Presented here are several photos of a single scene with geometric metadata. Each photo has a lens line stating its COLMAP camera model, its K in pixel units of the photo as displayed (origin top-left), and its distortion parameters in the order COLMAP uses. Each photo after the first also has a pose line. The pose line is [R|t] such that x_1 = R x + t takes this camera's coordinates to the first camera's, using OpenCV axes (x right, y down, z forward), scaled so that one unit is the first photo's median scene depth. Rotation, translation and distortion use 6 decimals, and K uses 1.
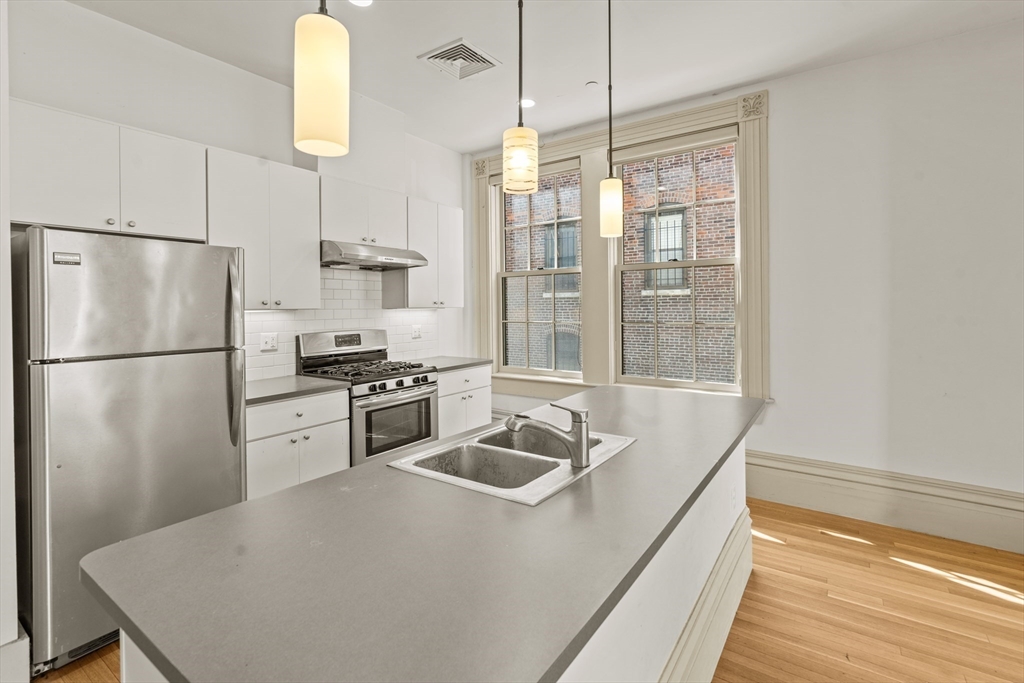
lens RADIAL K [[473.3, 0, 515.6], [0, 473.3, 306.1], [0, 0, 1]] dist [-0.002191, 0.000237]
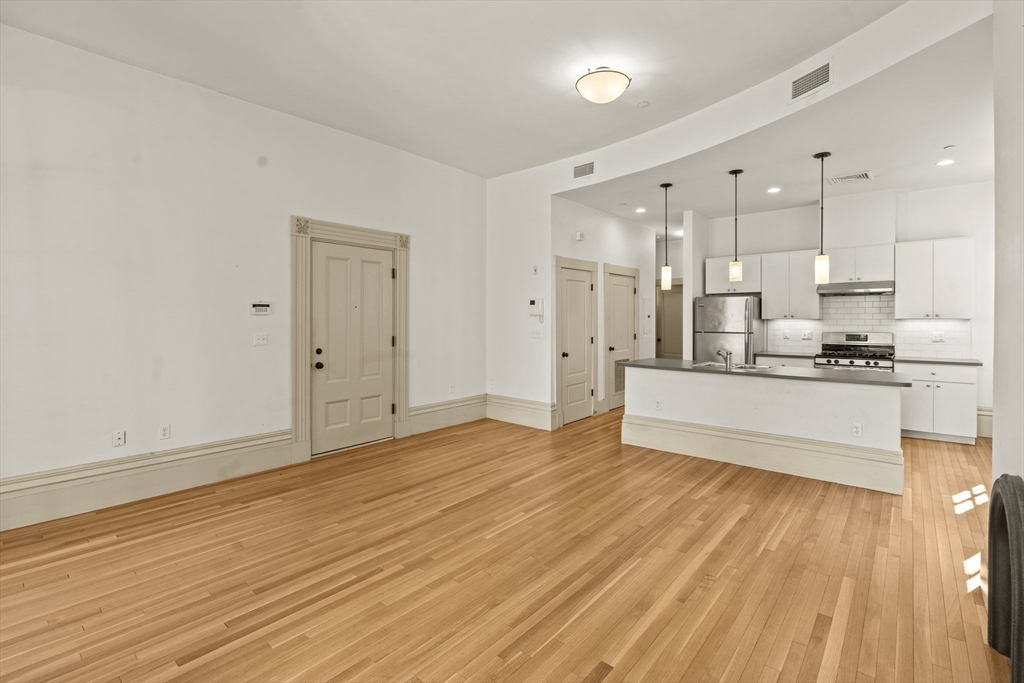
lens RADIAL K [[467.1, 0, 511.8], [0, 467.1, 320.0], [0, 0, 1]] dist [-0.004097, -0.000426]
pose [[-0.105969, 0.010771, -0.994311, 1.530639], [0.003119, 0.999940, 0.010500, -0.013152], [0.994365, -0.001989, -0.105997, -0.052292]]
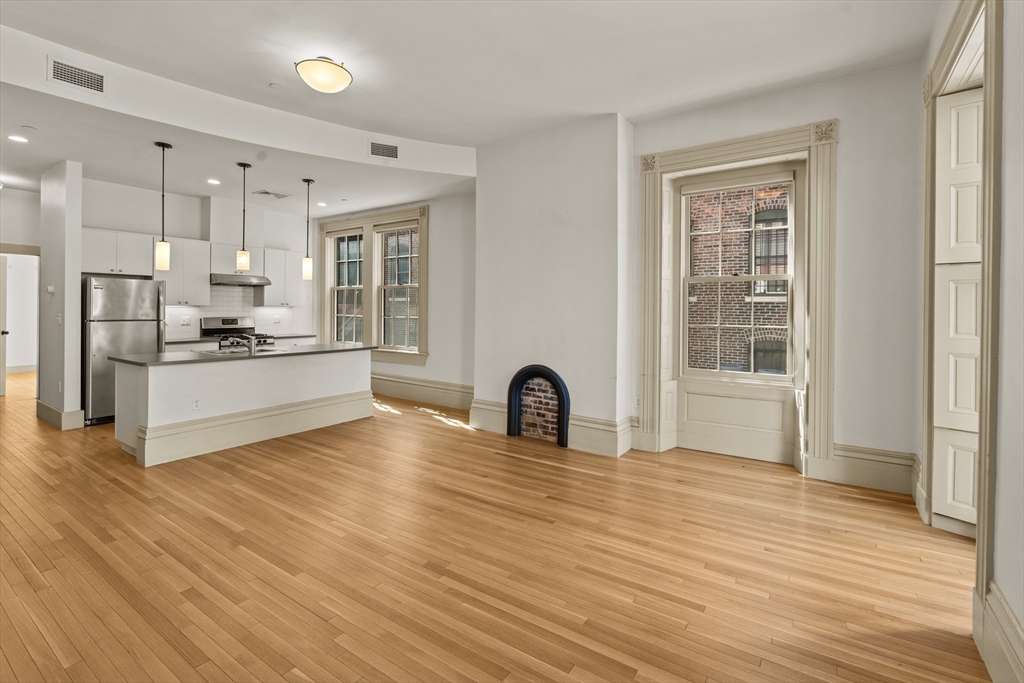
lens RADIAL K [[470.4, 0, 508.1], [0, 470.4, 308.2], [0, 0, 1]] dist [-0.001729, -0.000005]
pose [[0.999801, 0.019863, 0.001835, 0.867335], [-0.019864, 0.999803, 0.000395, -0.009847], [-0.001827, -0.000431, 0.999998, -1.046500]]
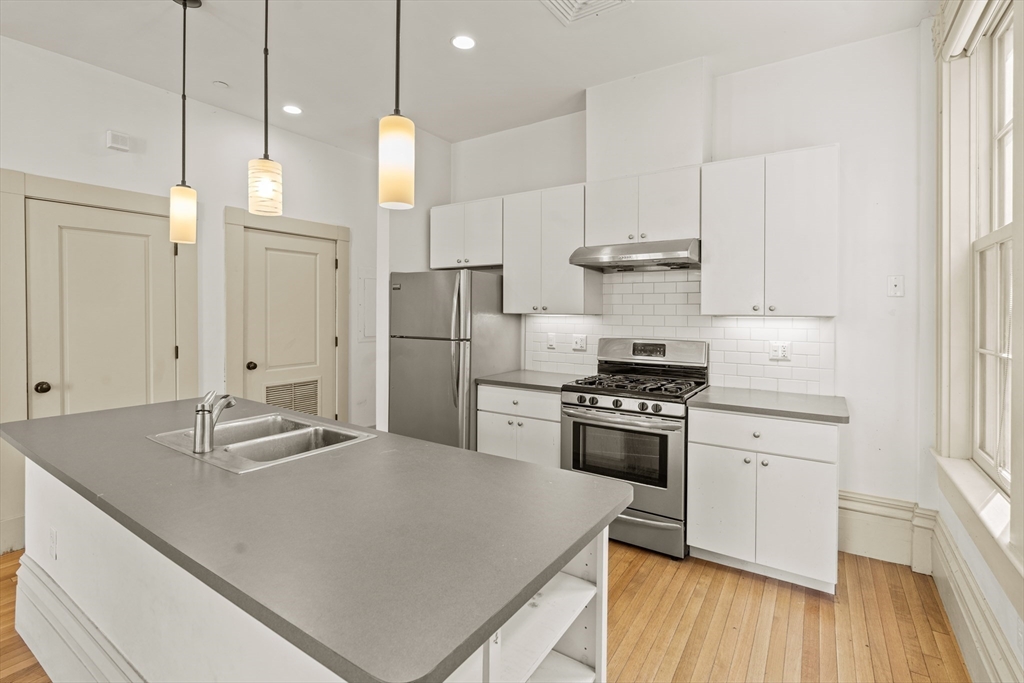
lens RADIAL K [[469.0, 0, 515.2], [0, 469.0, 312.6], [0, 0, 1]] dist [-0.011521, -0.000046]
pose [[0.020781, 0.009481, -0.999739, 0.568561], [-0.005618, 0.999940, 0.009366, -0.005683], [0.999768, 0.005422, 0.020833, 0.776253]]
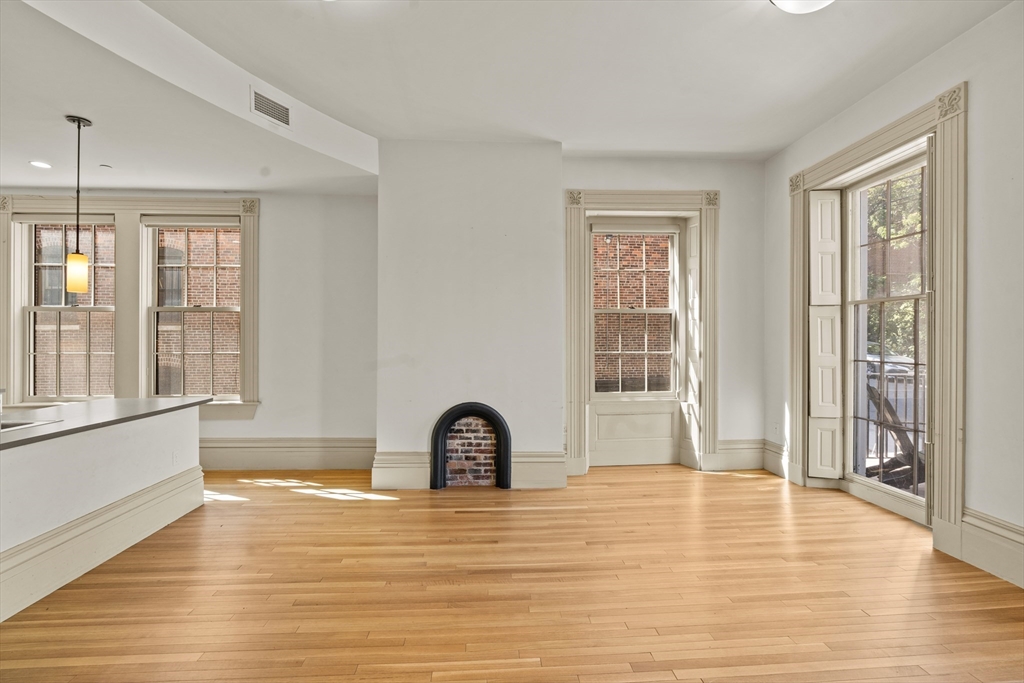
lens RADIAL K [[461.3, 0, 511.7], [0, 461.3, 335.5], [0, 0, 1]] dist [-0.003244, 0.000194]
pose [[0.785001, 0.014743, 0.619319, 0.253694], [-0.007836, 0.999873, -0.013871, -0.002024], [-0.619445, 0.006036, 0.785017, -0.646291]]
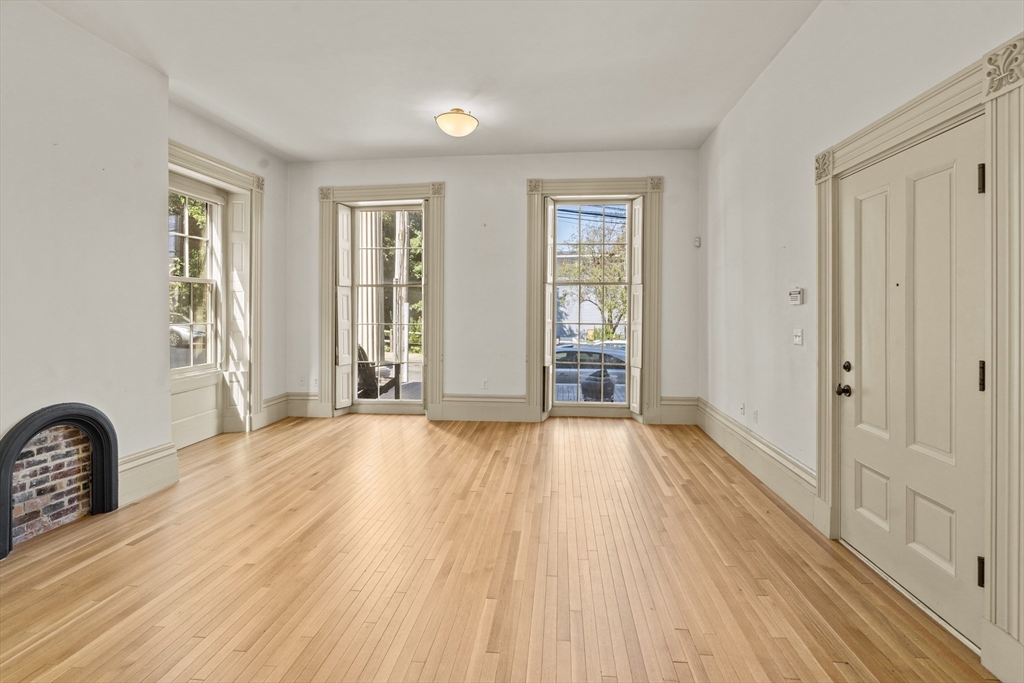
lens RADIAL K [[473.9, 0, 516.4], [0, 473.9, 311.7], [0, 0, 1]] dist [-0.001474, 0.000534]
pose [[-0.487752, 0.005245, 0.872966, -0.231883], [0.003561, 0.999986, -0.004019, 0.000058], [-0.872975, 0.001149, -0.487764, 0.122710]]
